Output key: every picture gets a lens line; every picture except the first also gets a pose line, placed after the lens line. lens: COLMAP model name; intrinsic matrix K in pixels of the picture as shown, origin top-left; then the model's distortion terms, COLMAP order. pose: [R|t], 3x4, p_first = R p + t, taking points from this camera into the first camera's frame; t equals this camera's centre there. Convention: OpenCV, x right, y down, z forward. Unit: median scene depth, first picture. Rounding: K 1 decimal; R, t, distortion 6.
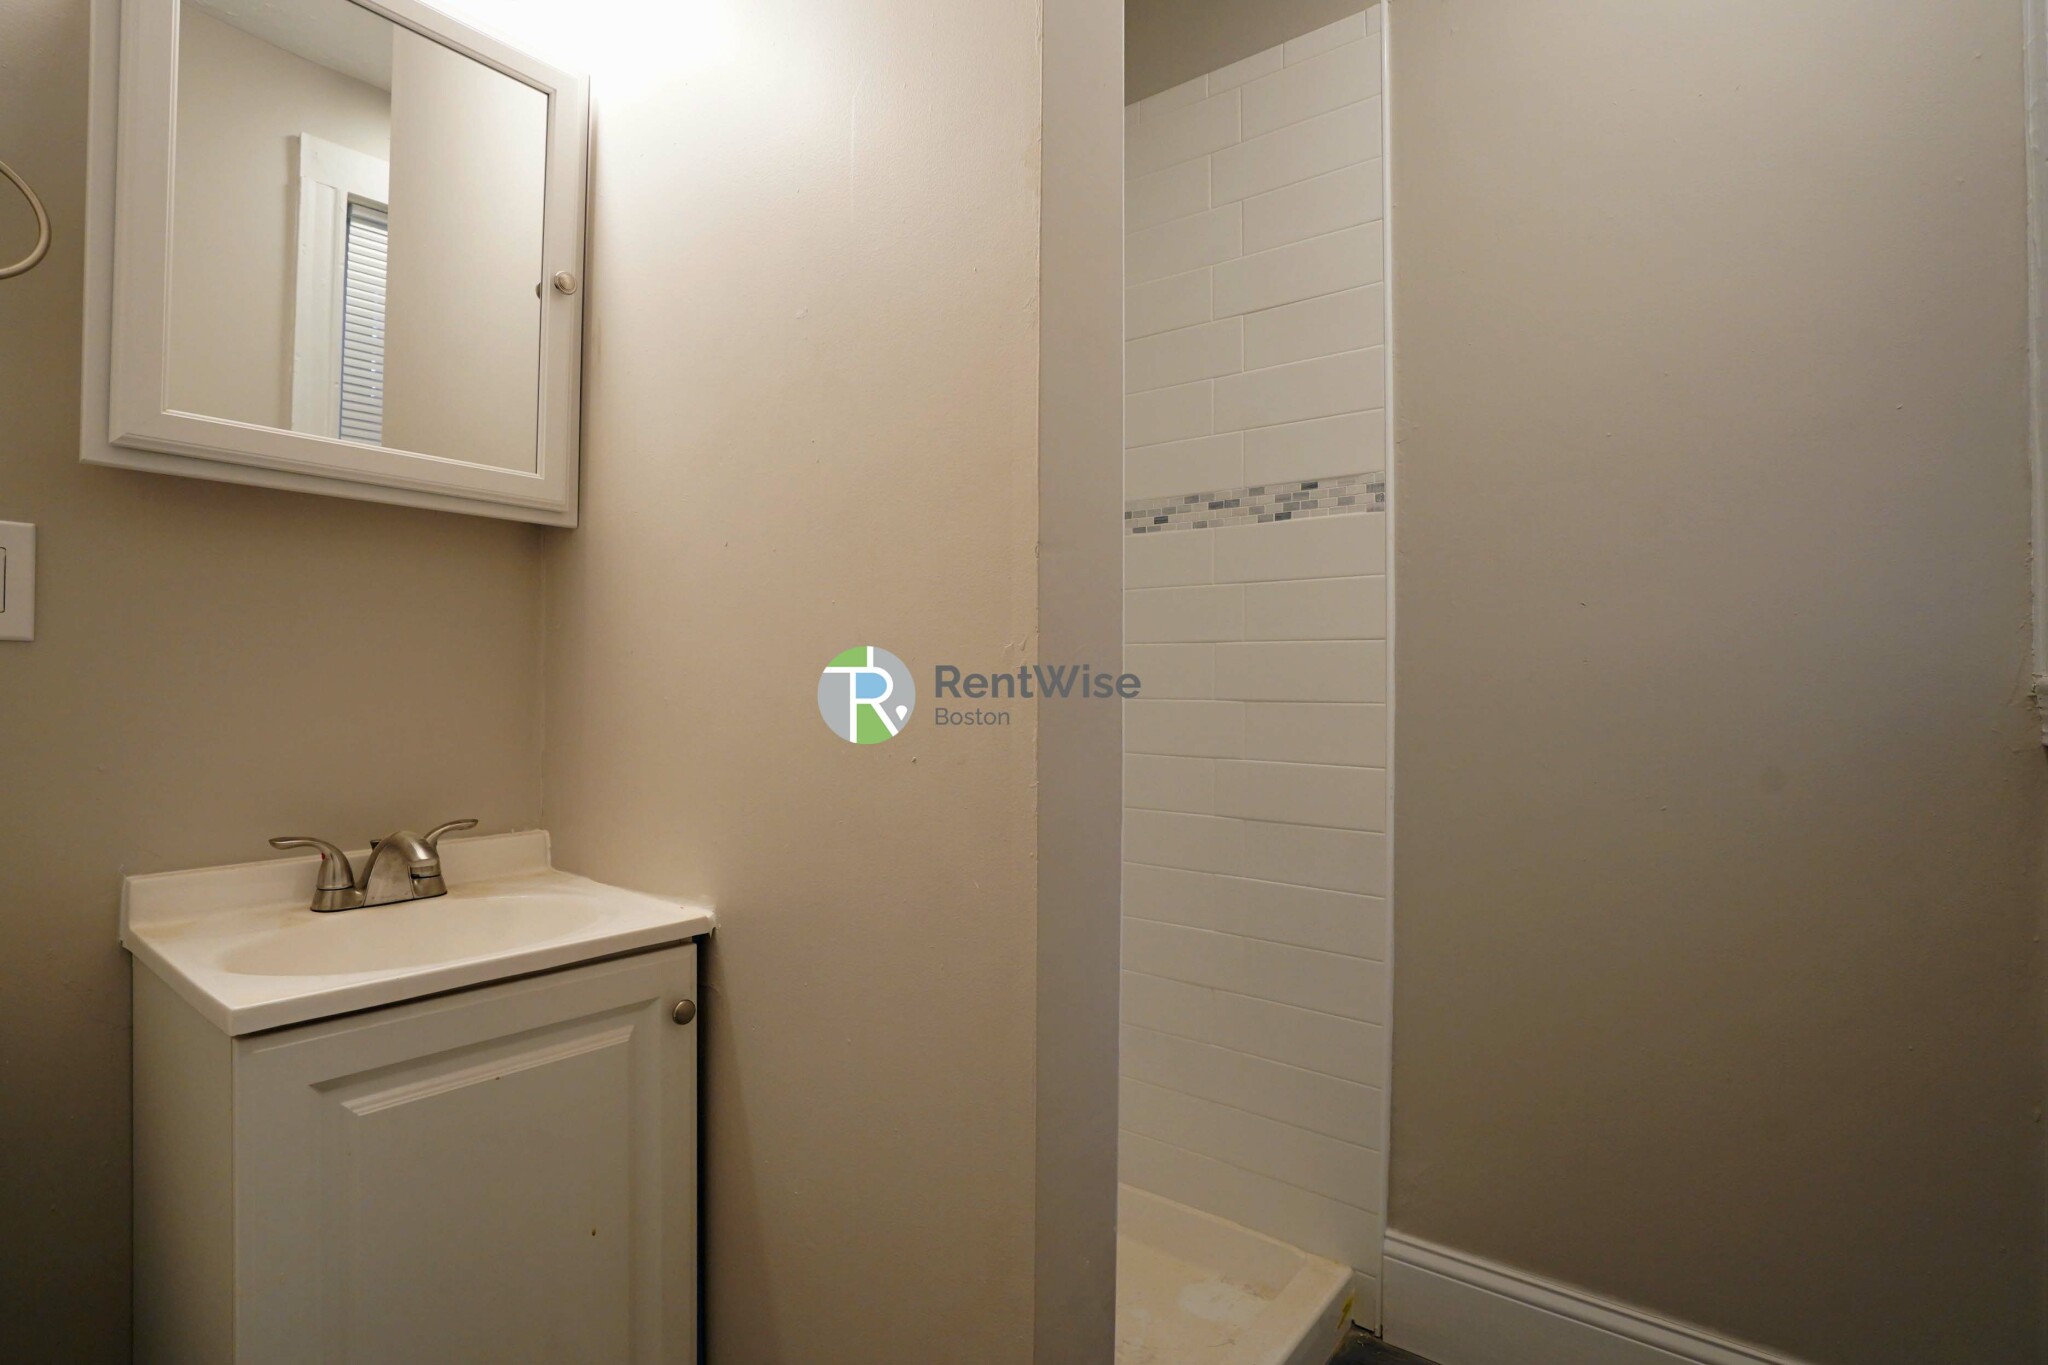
lens RADIAL K [[999.5, 0, 1024.0], [0, 999.5, 682.5], [0, 0, 1]] dist [-0.065956, 0.030990]
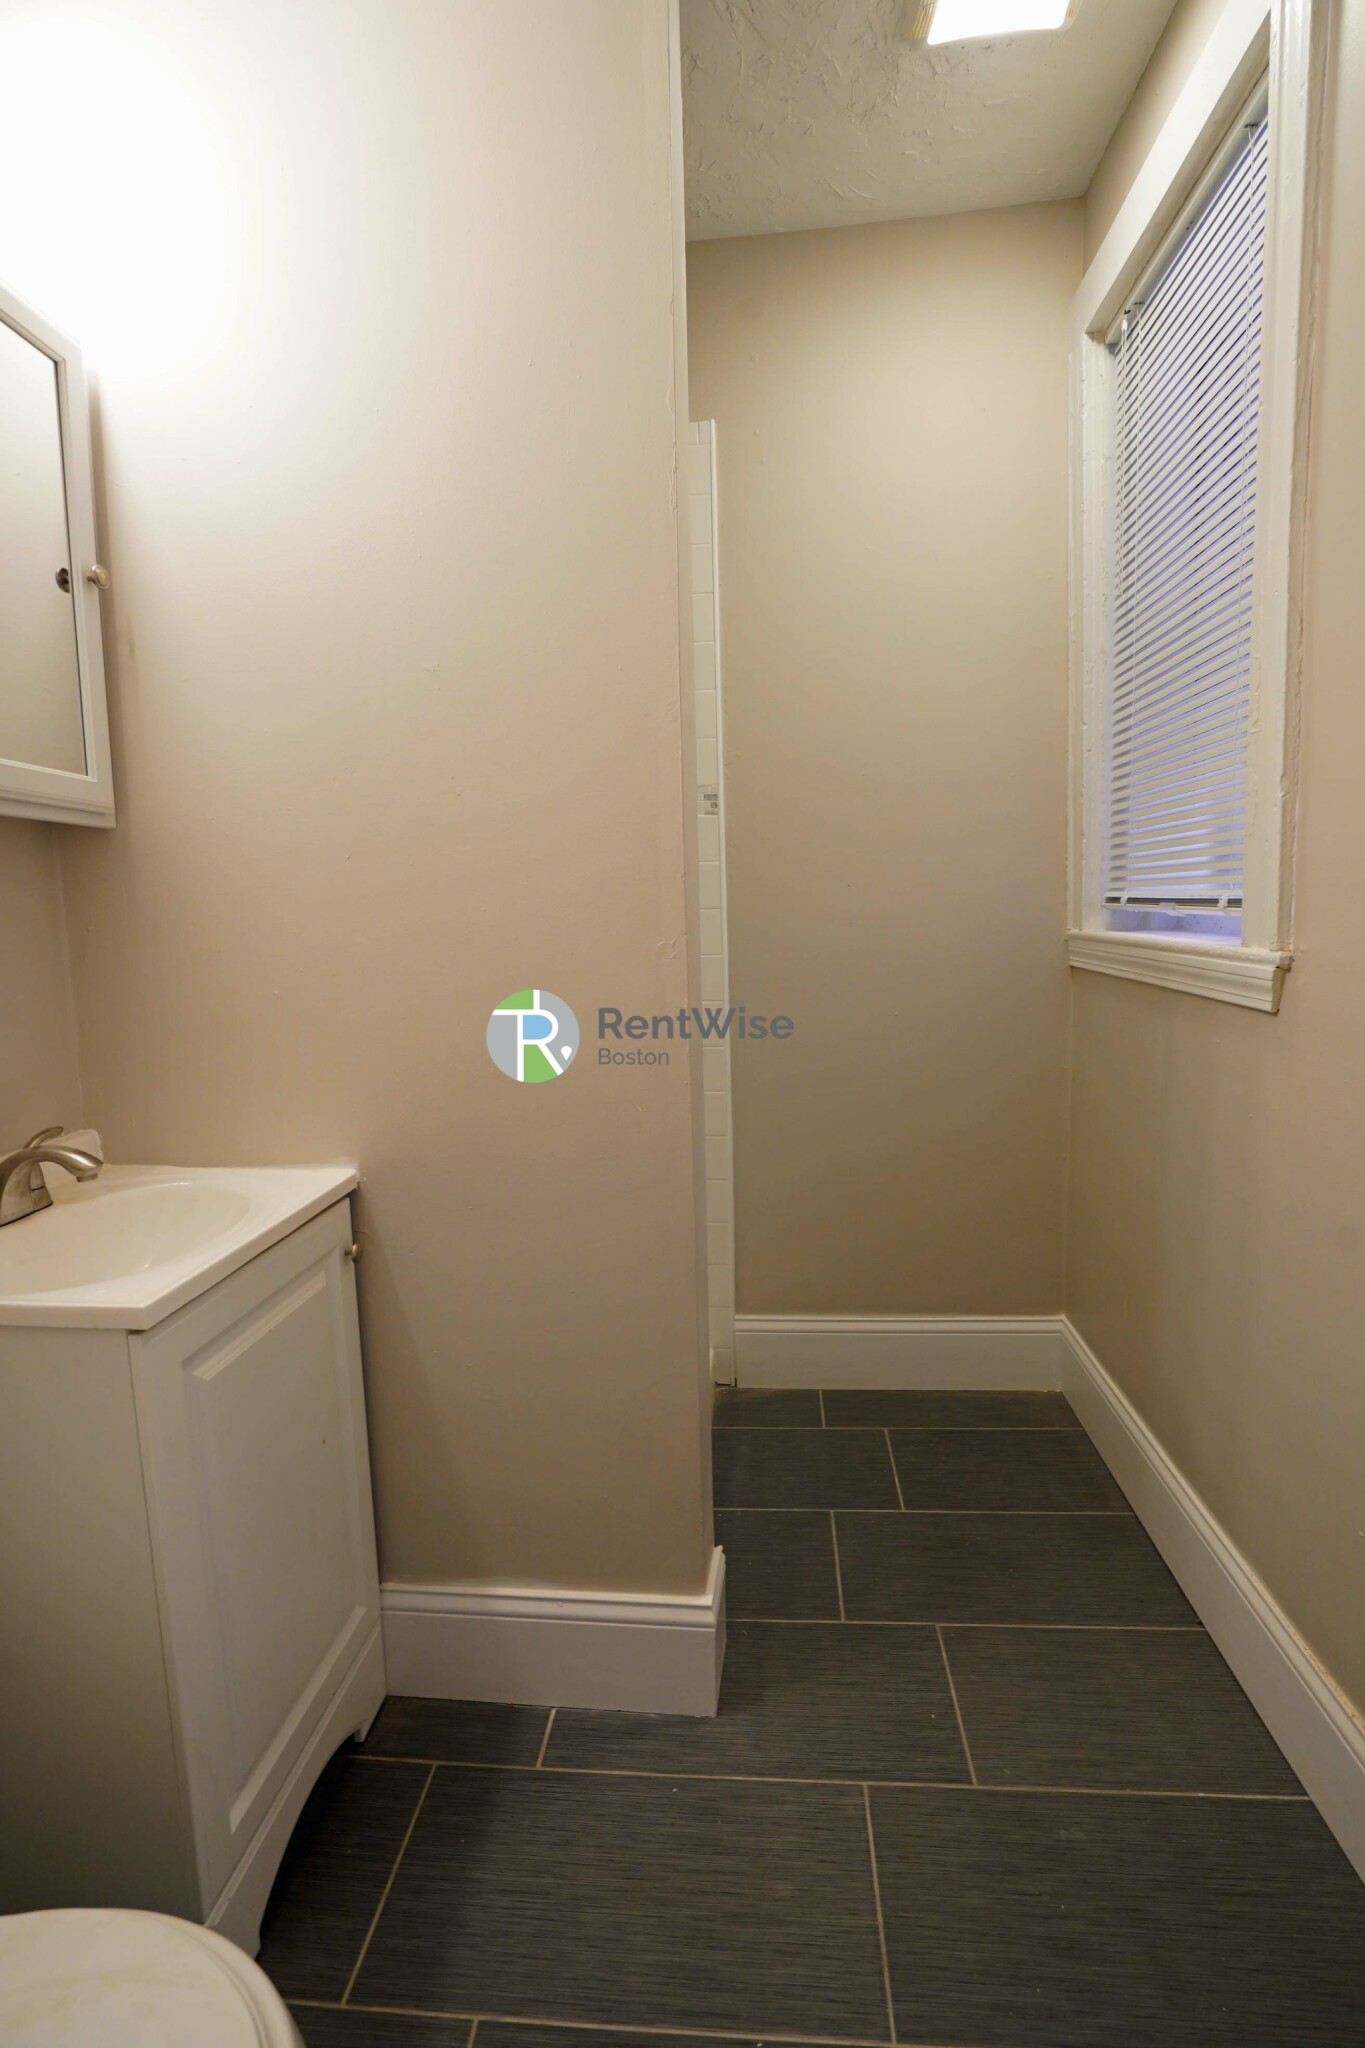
lens RADIAL K [[999.5, 0, 669.6], [0, 999.5, 1028.7], [0, 0, 1]] dist [-0.065956, 0.030990]
pose [[0.829669, -0.095809, 0.549972, -0.557864], [0.029160, 0.991256, 0.128693, -0.068099], [-0.557493, -0.090736, 0.825208, -0.154262]]
